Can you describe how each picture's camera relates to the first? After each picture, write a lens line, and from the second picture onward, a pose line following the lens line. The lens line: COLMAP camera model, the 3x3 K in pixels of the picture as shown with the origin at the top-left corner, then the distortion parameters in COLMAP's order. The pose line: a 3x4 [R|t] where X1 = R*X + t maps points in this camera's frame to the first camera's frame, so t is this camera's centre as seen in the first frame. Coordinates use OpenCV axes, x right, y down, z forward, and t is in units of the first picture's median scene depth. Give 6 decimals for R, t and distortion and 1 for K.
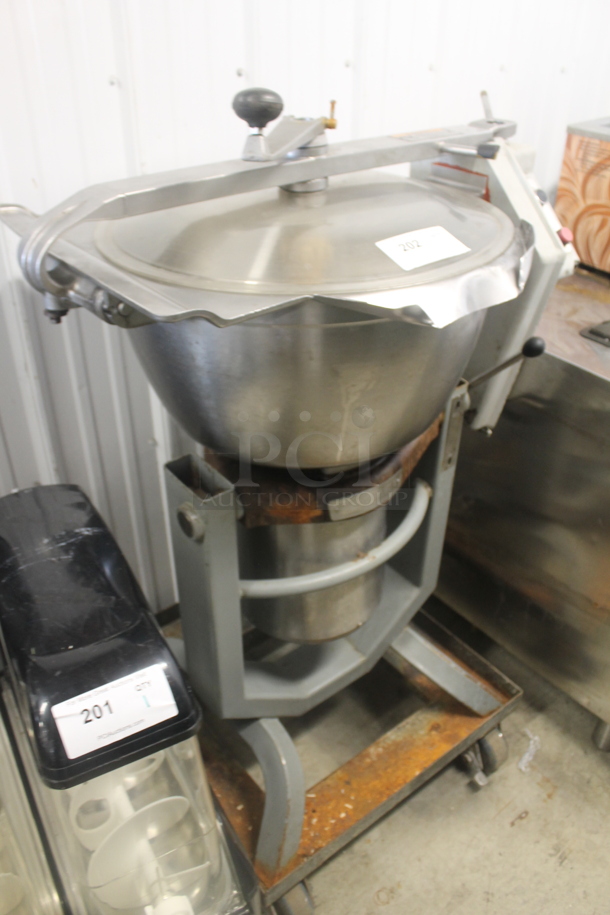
lens RADIAL K [[770.4, 0, 305.0], [0, 770.4, 457.5], [0, 0, 1]] dist [-0.168311, 0.146382]
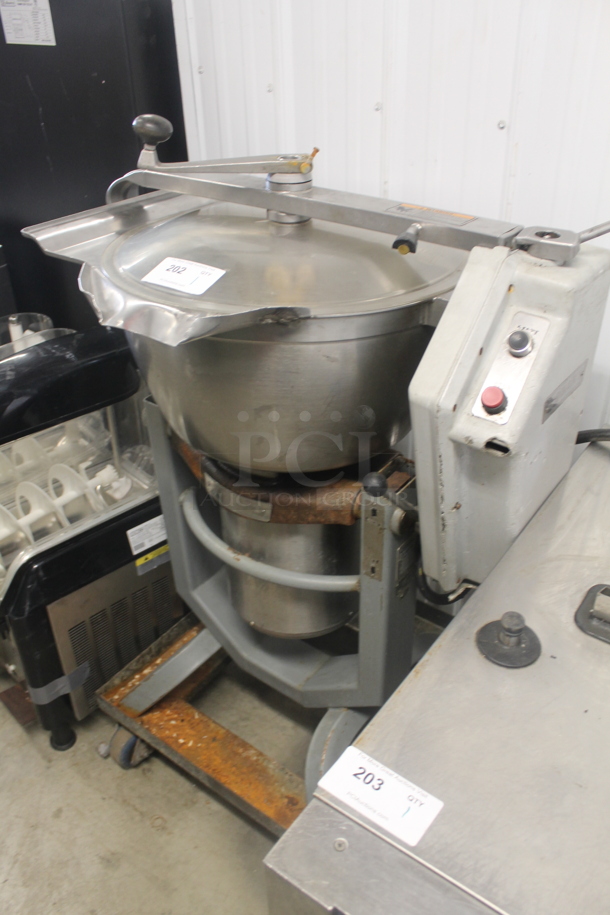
lens RADIAL K [[780.1, 0, 305.0], [0, 780.1, 457.5], [0, 0, 1]] dist [-0.170353, 0.158758]
pose [[0.241898, 0.521105, -0.818496, 0.813057], [-0.527217, 0.778750, 0.339986, -0.351123], [0.814572, 0.349283, 0.463114, 0.453670]]
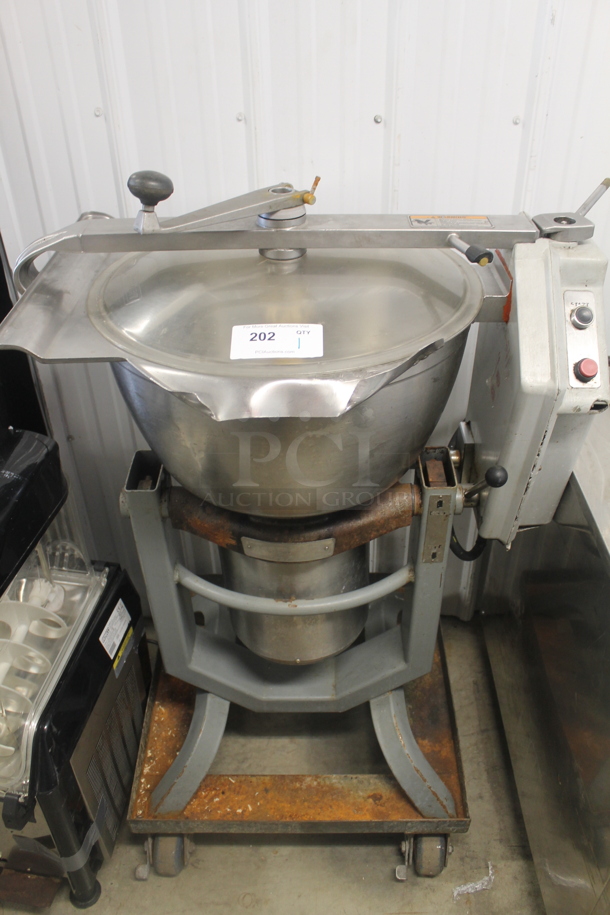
lens RADIAL K [[780.1, 0, 305.0], [0, 780.1, 457.5], [0, 0, 1]] dist [-0.170353, 0.158758]
pose [[0.775401, 0.360081, -0.518743, 0.502195], [-0.334435, 0.930988, 0.146334, -0.189433], [0.535636, 0.060018, 0.842313, 0.091263]]
